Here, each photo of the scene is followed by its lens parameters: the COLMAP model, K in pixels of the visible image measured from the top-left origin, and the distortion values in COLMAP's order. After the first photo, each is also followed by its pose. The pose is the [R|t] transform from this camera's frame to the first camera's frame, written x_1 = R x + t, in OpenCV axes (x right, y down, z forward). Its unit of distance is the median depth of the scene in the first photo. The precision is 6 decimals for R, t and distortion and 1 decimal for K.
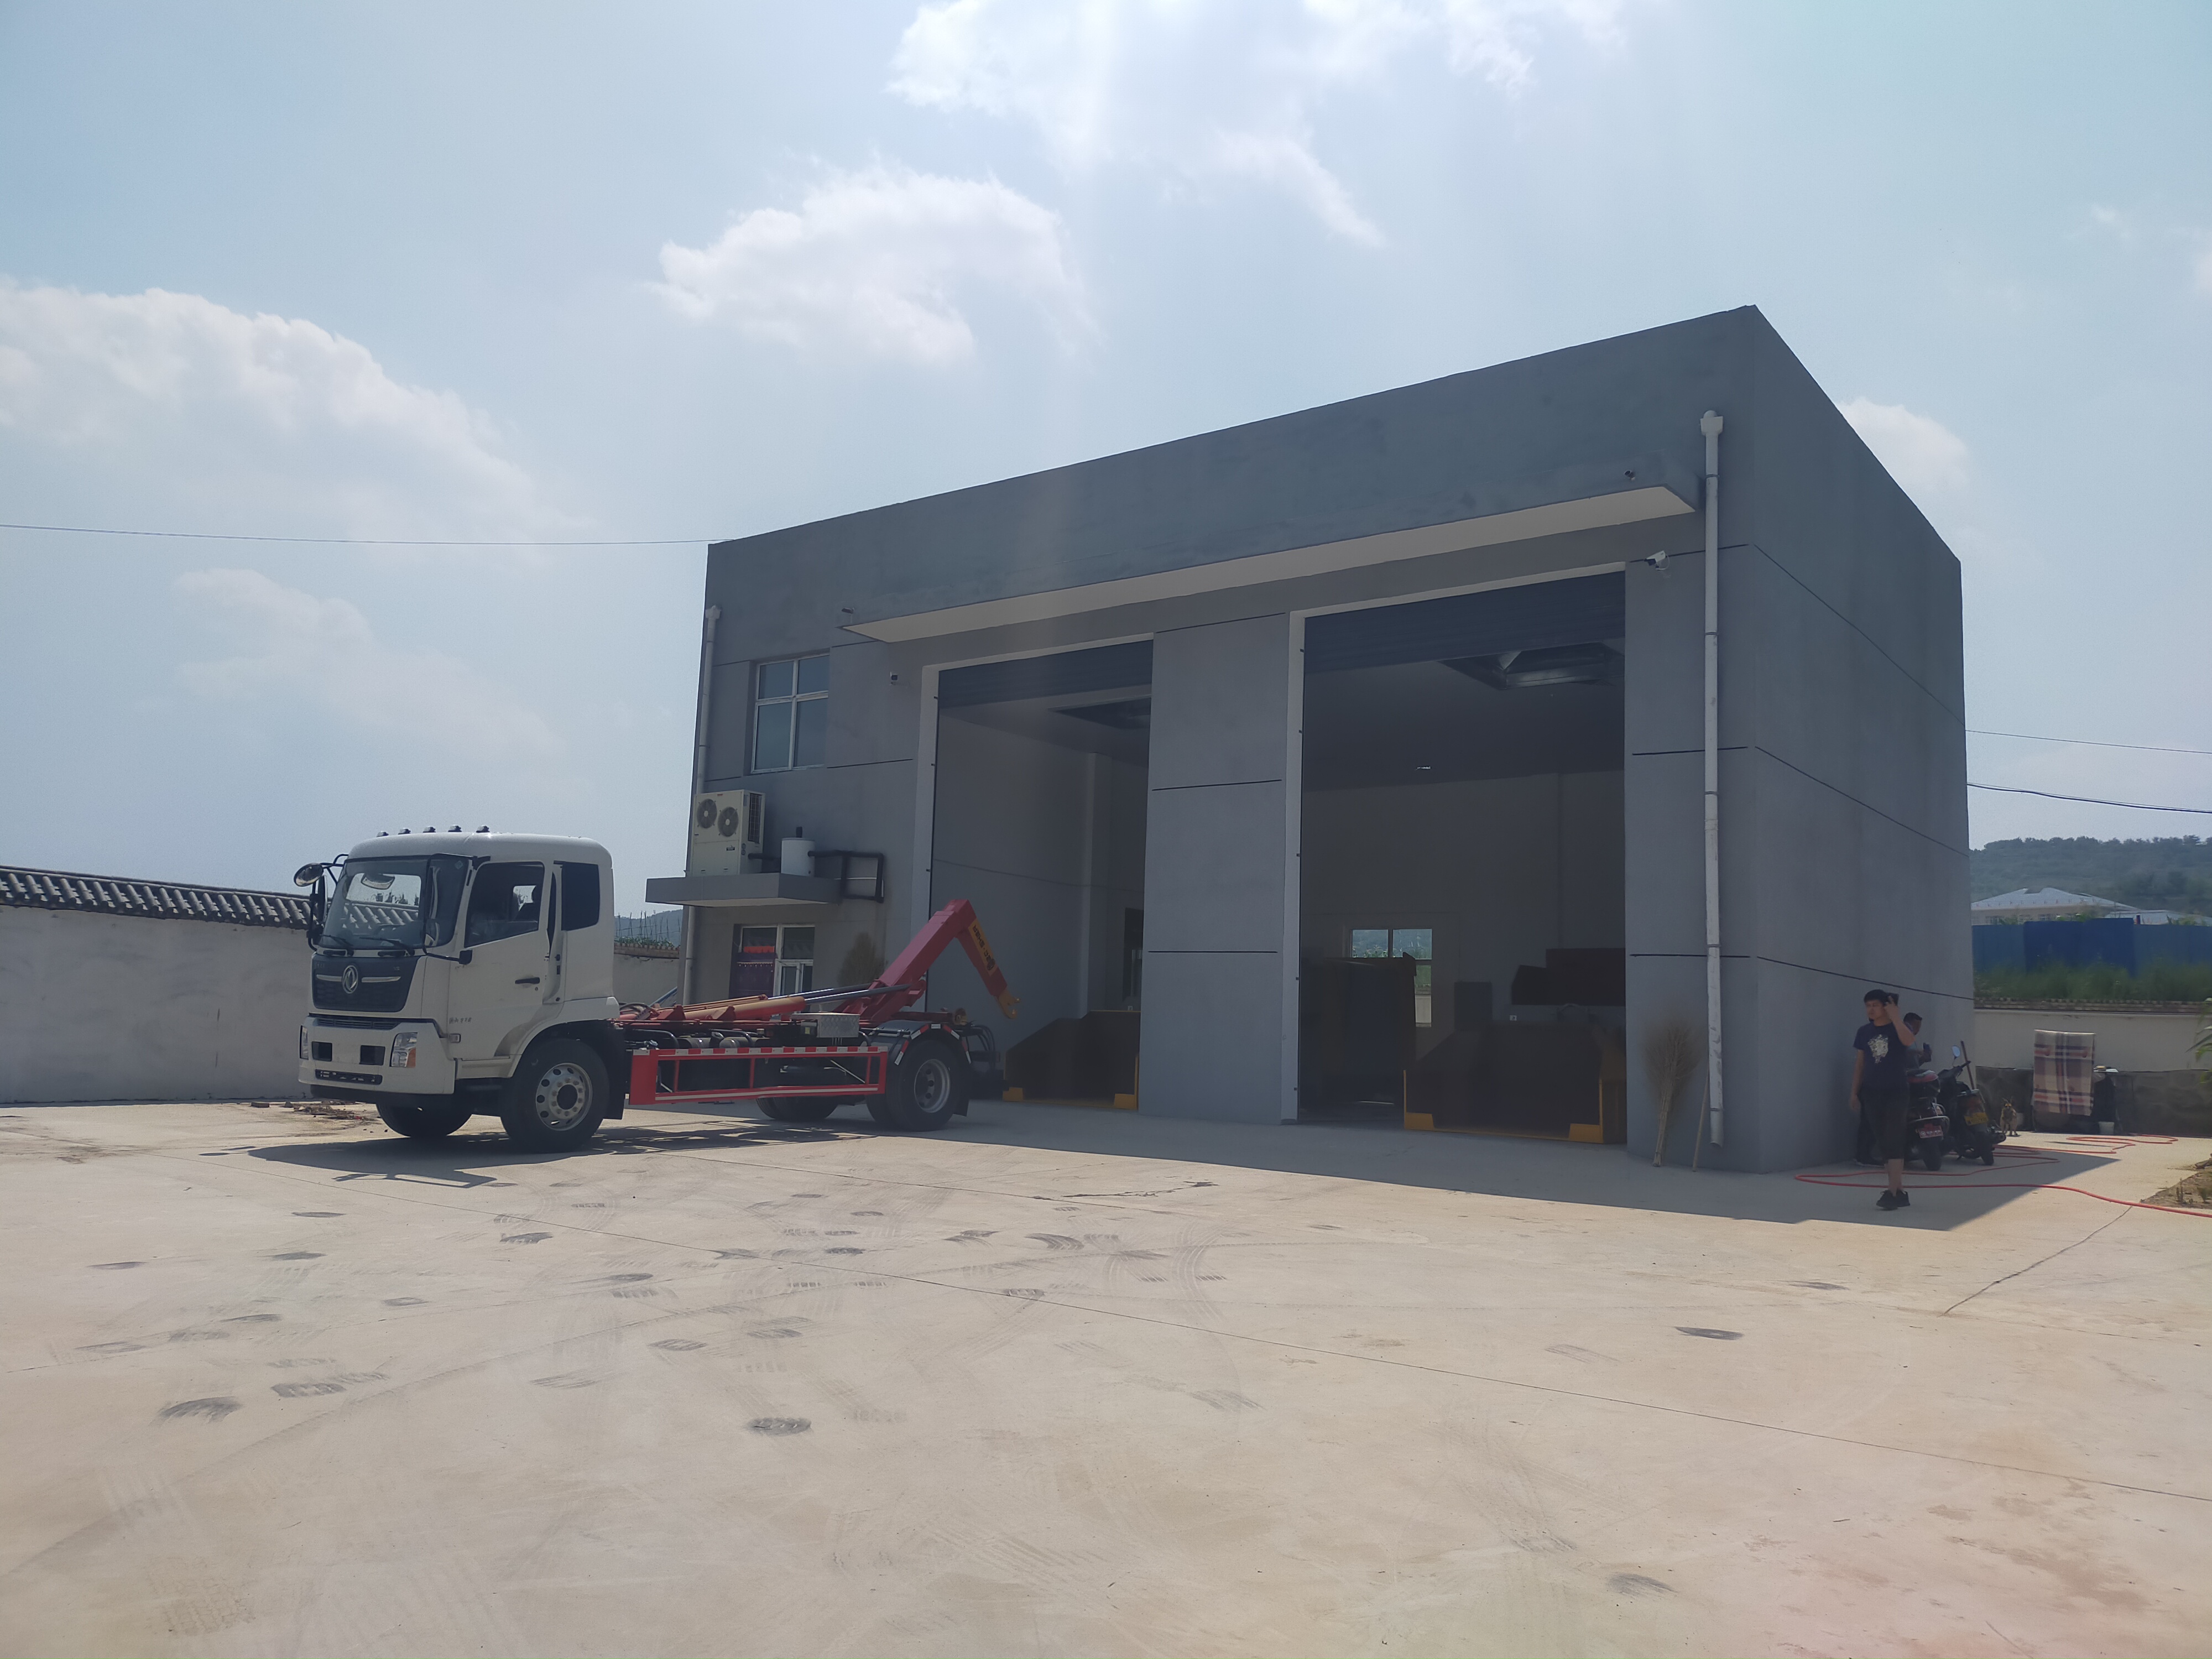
lens RADIAL K [[1662.2, 0, 1106.0], [0, 1662.2, 829.5], [0, 0, 1]] dist [0.066025, -0.097628]
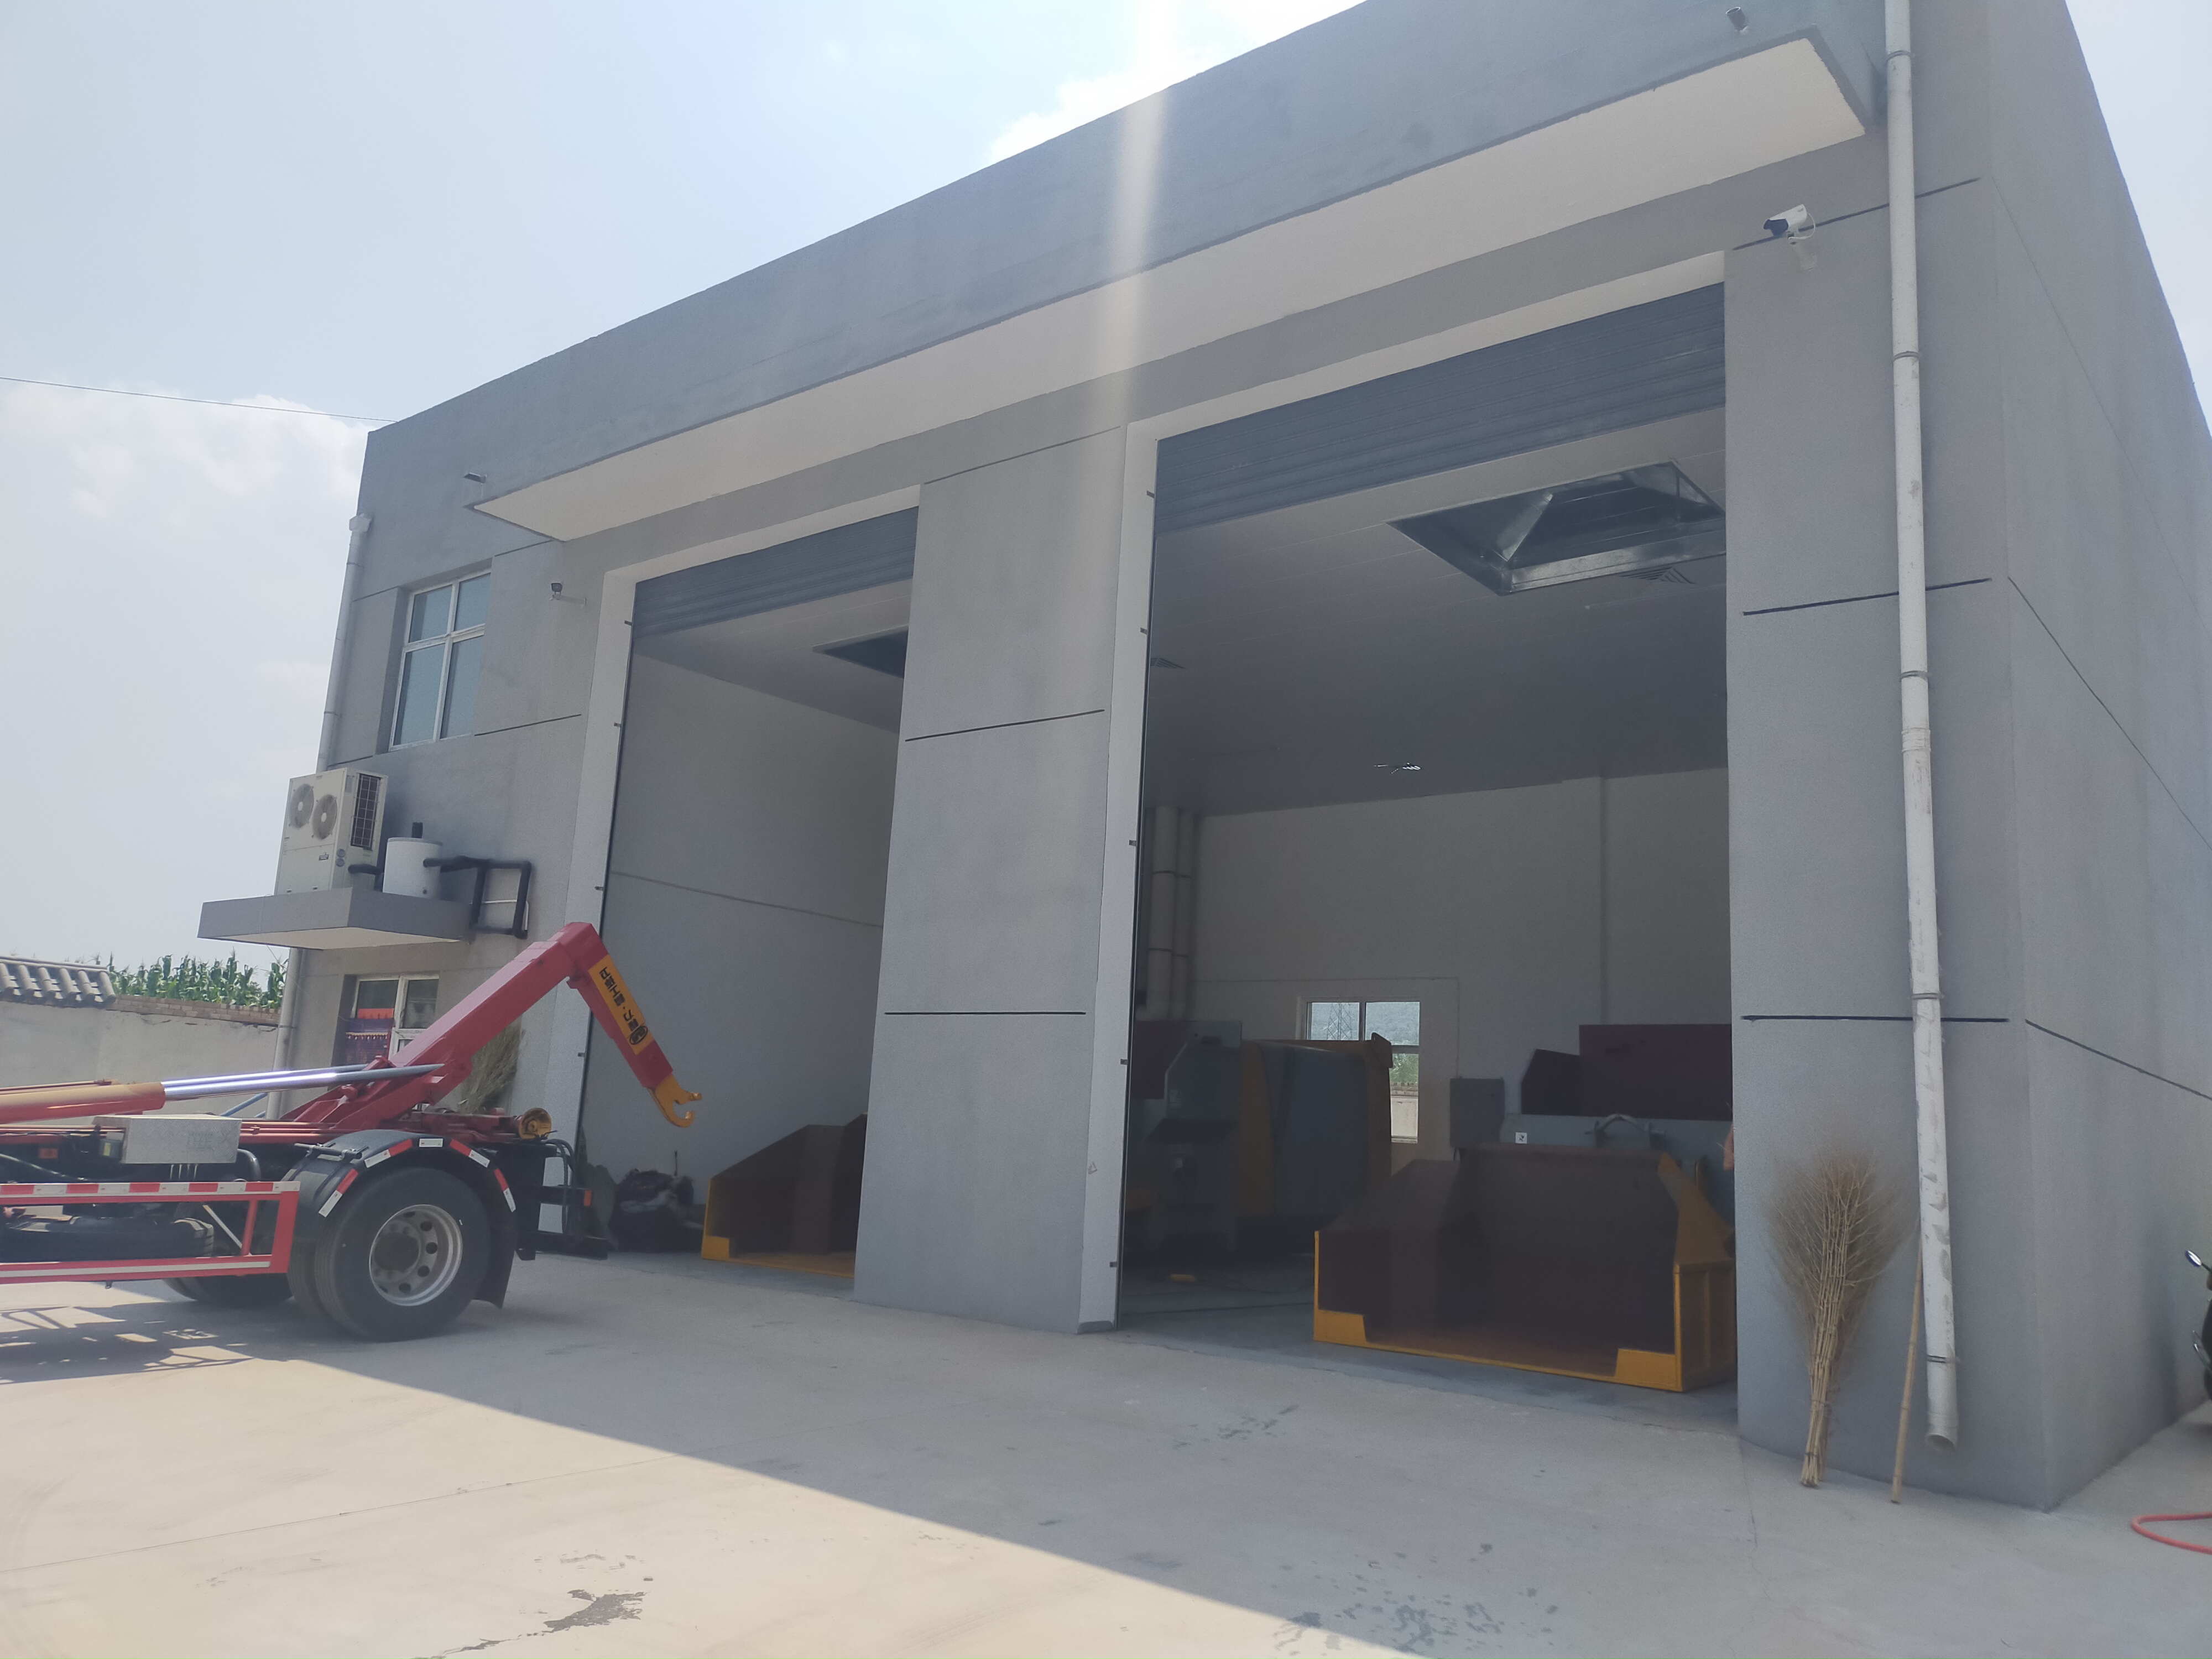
lens RADIAL K [[1633.0, 0, 1109.8], [0, 1633.0, 863.7], [0, 0, 1]] dist [0.060183, -0.095616]
pose [[0.999401, 0.009612, -0.033238, 0.136530], [-0.010944, 0.999135, -0.040123, 0.048069], [0.032824, 0.040463, 0.998642, 0.481194]]
